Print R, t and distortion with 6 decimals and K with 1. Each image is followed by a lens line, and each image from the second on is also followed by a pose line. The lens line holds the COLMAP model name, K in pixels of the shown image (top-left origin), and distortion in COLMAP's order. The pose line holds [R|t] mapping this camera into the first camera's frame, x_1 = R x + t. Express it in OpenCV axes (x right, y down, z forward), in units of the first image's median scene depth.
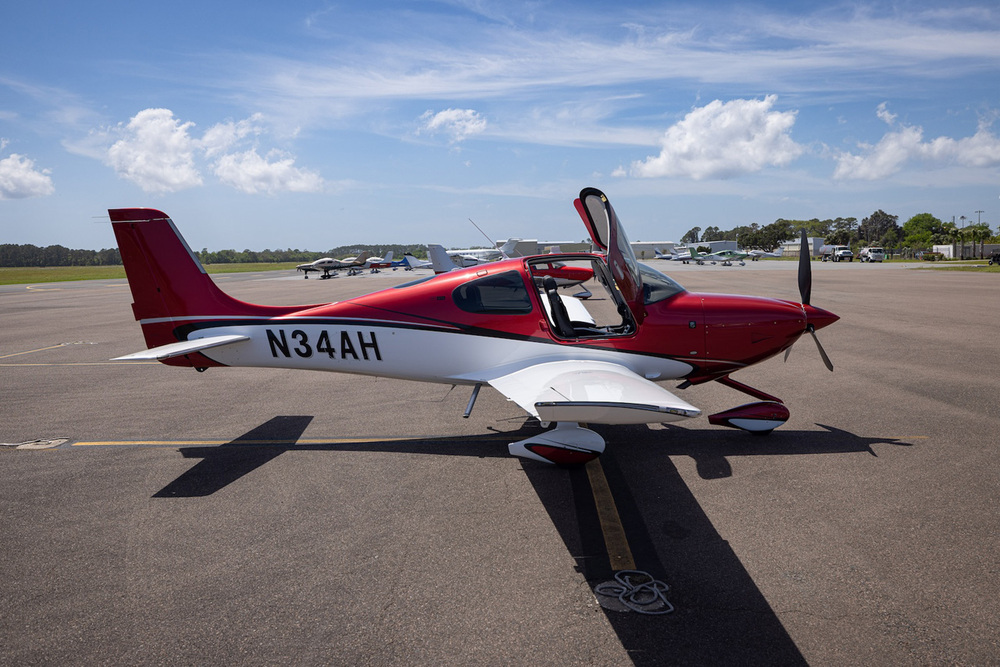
lens RADIAL K [[914.9, 0, 501.9], [0, 914.9, 339.1], [0, 0, 1]] dist [-0.002986, 0.000000]
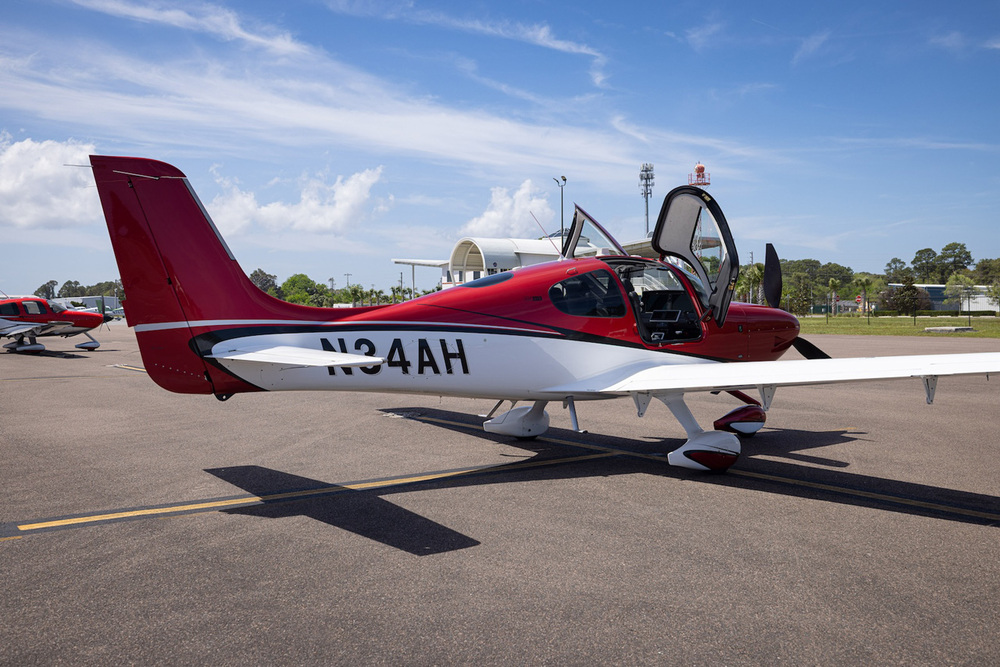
lens RADIAL K [[979.6, 0, 498.2], [0, 979.6, 328.9], [0, 0, 1]] dist [0.003230, 0.000000]
pose [[0.783574, 0.003710, 0.621287, -0.629331], [0.045871, 0.996908, -0.063806, 0.038649], [-0.619603, 0.078496, 0.780981, 0.283495]]
